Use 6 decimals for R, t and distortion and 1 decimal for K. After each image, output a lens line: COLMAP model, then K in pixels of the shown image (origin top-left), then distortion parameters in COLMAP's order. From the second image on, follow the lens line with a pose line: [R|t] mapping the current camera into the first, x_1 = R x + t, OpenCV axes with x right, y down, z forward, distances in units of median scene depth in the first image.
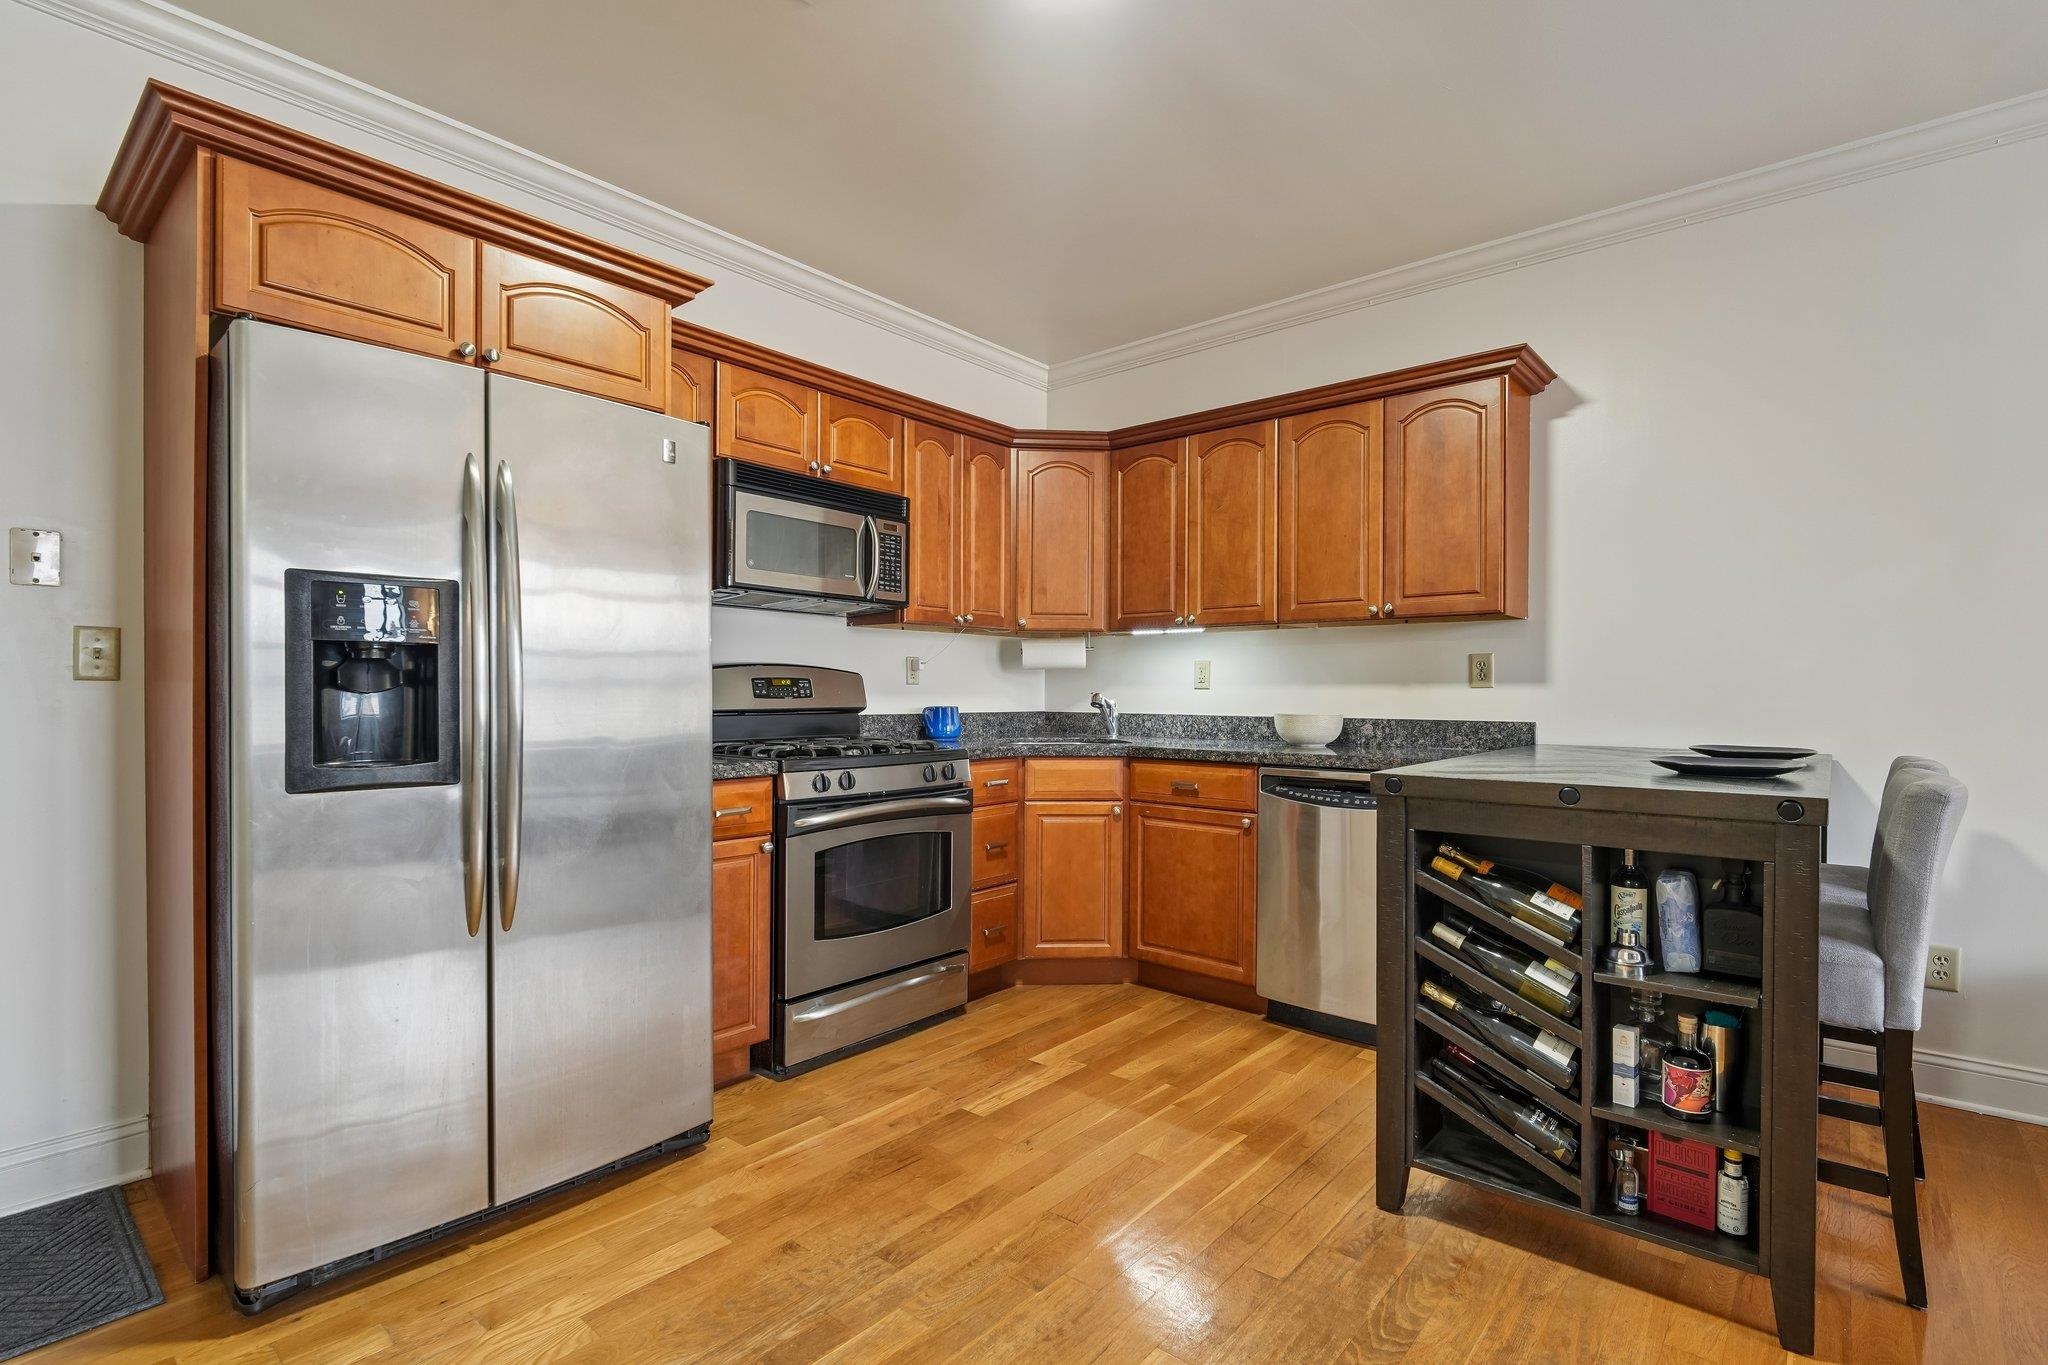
lens RADIAL K [[957.6, 0, 1025.2], [0, 957.6, 696.1], [0, 0, 1]] dist [-0.001697, -0.003805]
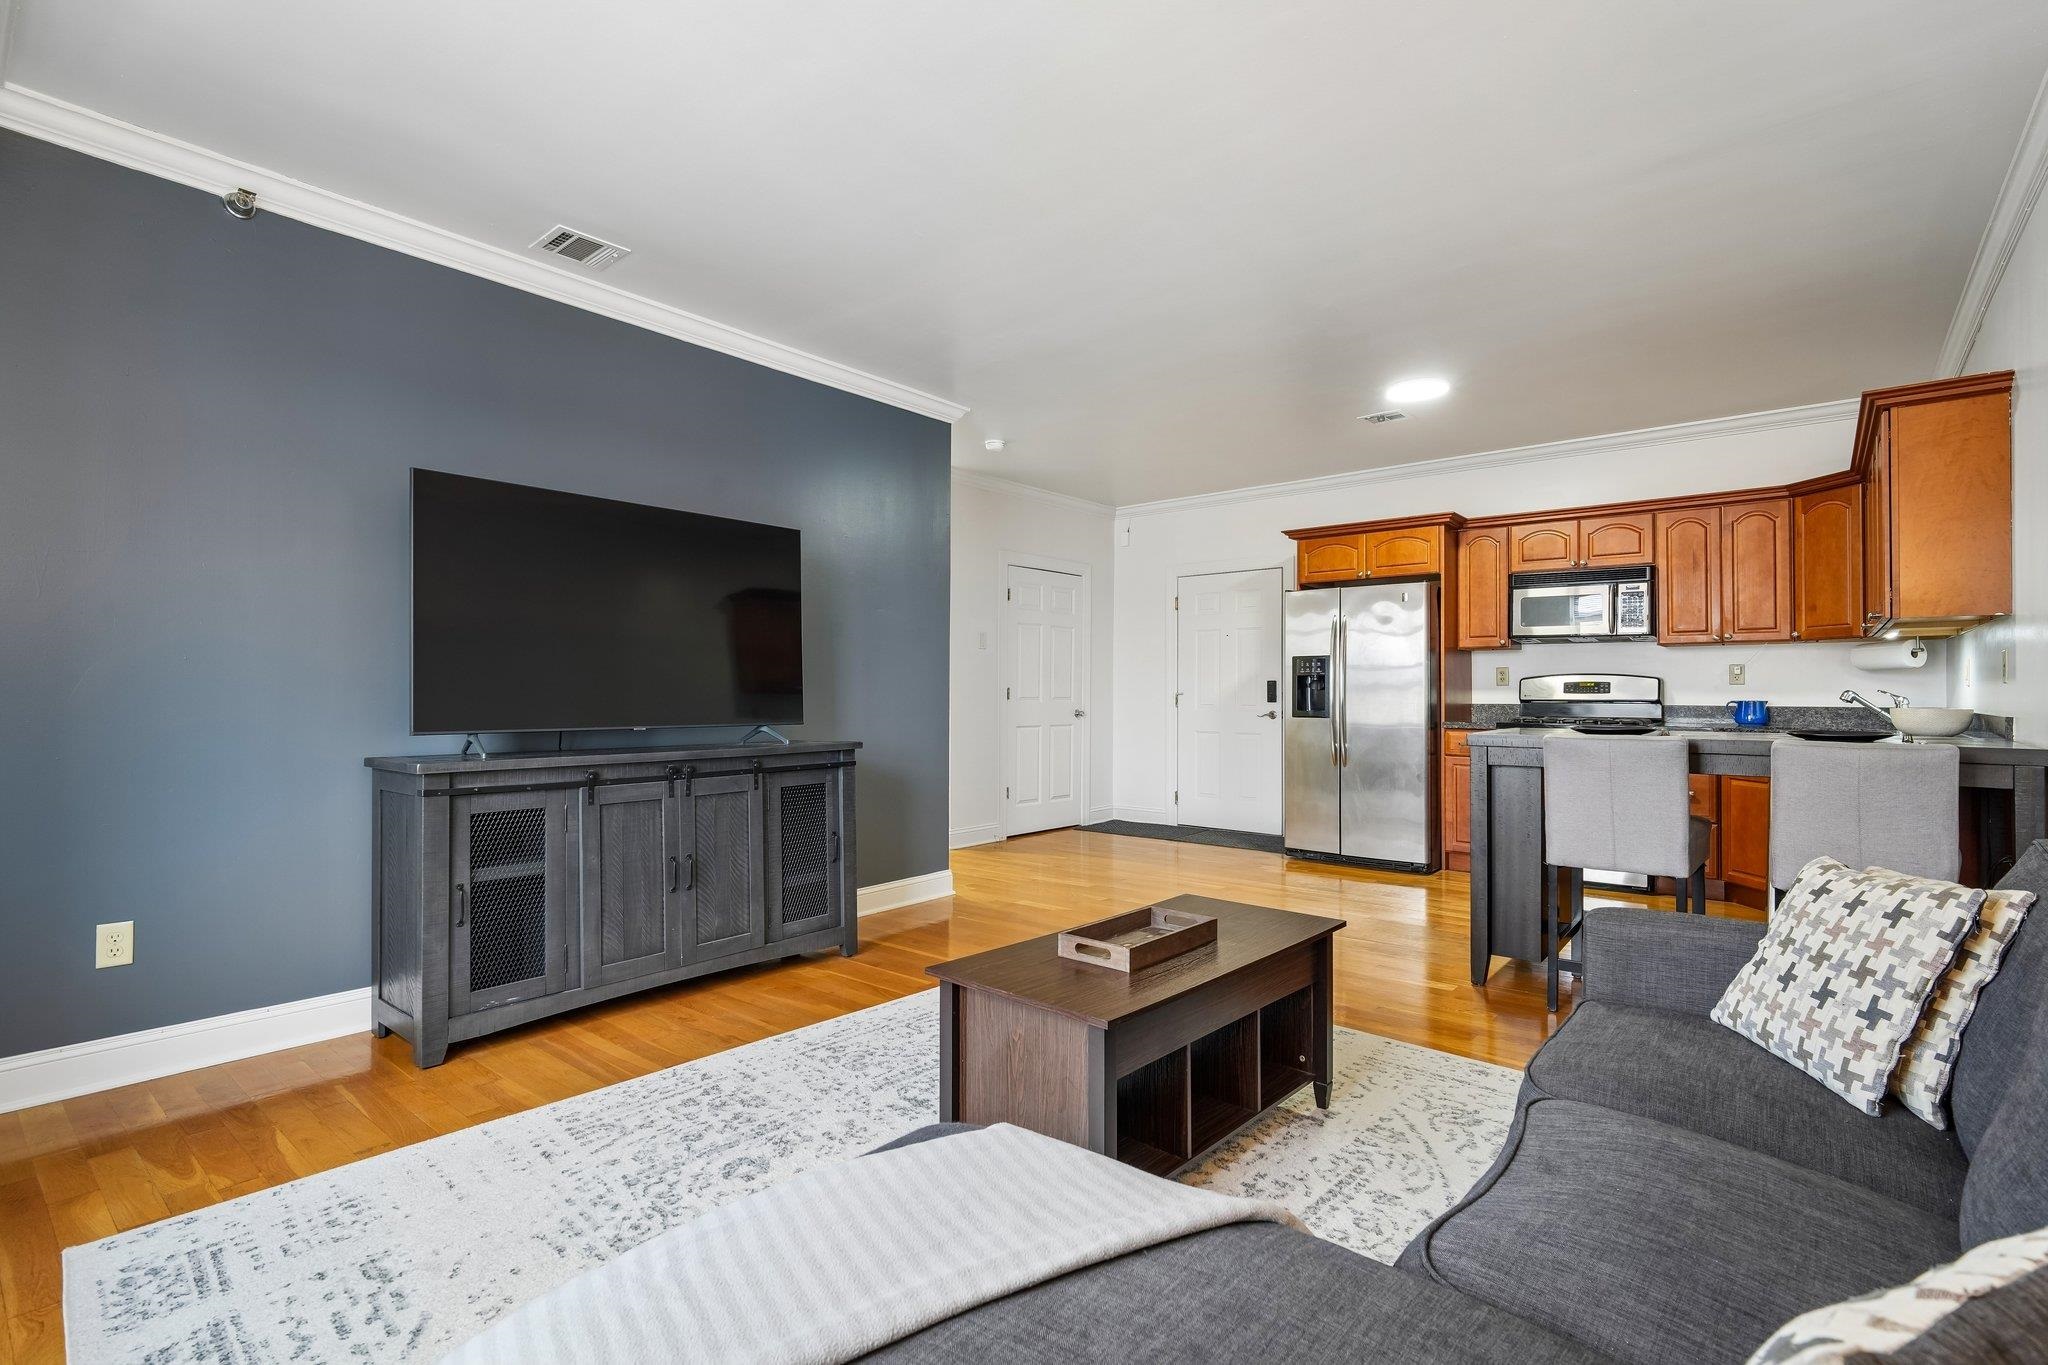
lens RADIAL K [[957.6, 0, 1022.6], [0, 957.6, 685.3], [0, 0, 1]] dist [-0.001697, -0.003805]
pose [[0.010965, -0.009120, -0.999898, 1.575958], [-0.006275, 0.999938, -0.009189, 0.009881], [0.999920, 0.006375, 0.010907, -0.044539]]
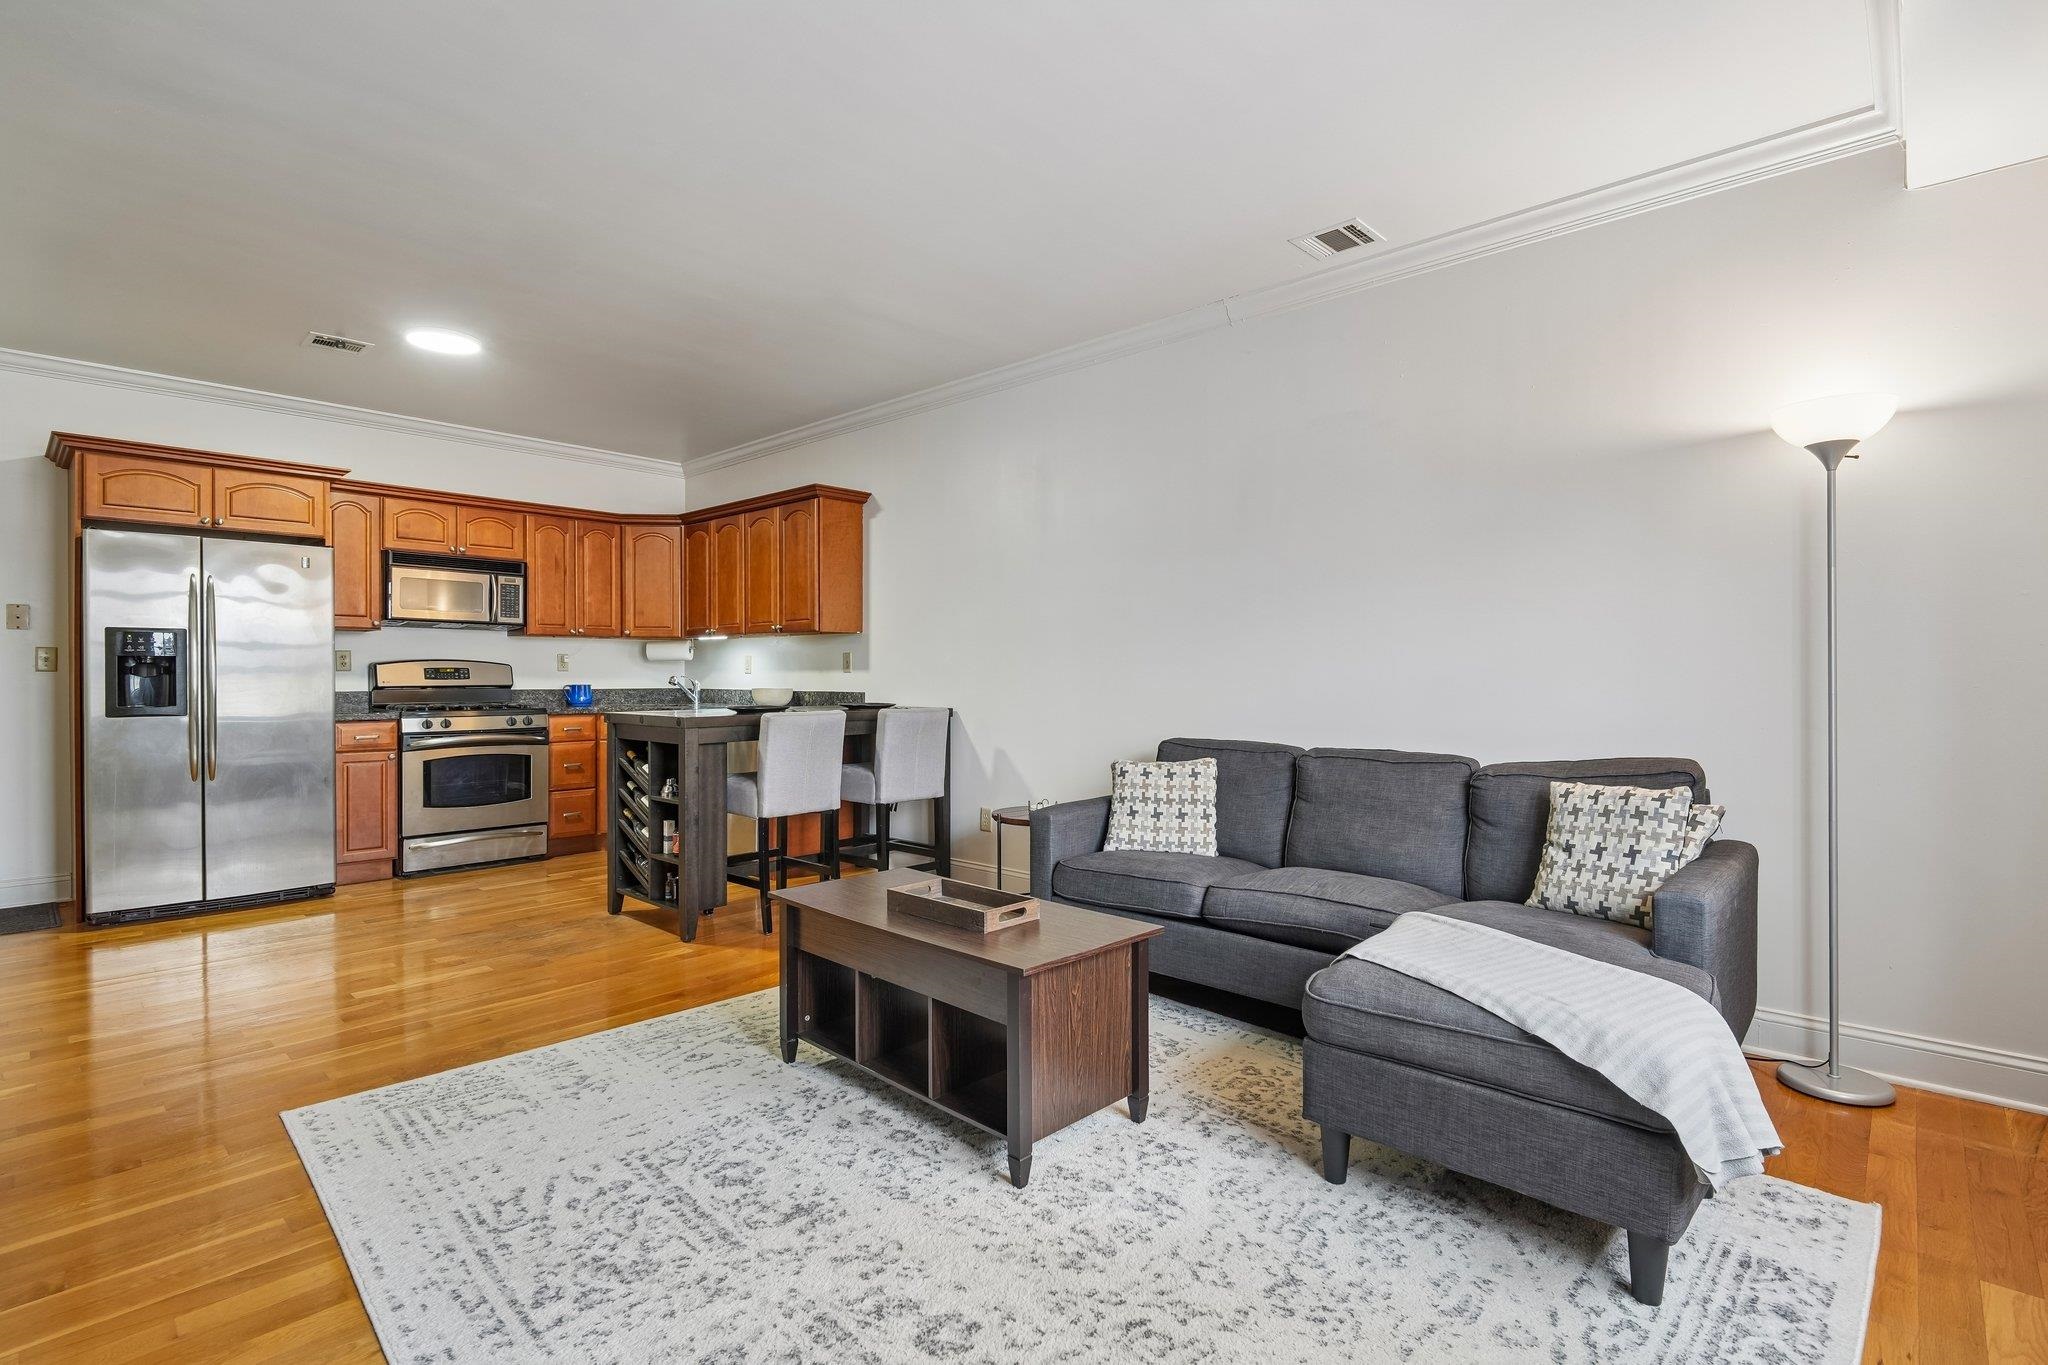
lens RADIAL K [[957.6, 0, 1027.2], [0, 957.6, 678.9], [0, 0, 1]] dist [-0.001697, -0.003805]
pose [[0.999303, -0.002933, -0.037227, 0.930371], [0.002917, 0.999996, -0.000488, 0.005318], [0.037228, 0.000379, 0.999307, -0.753909]]
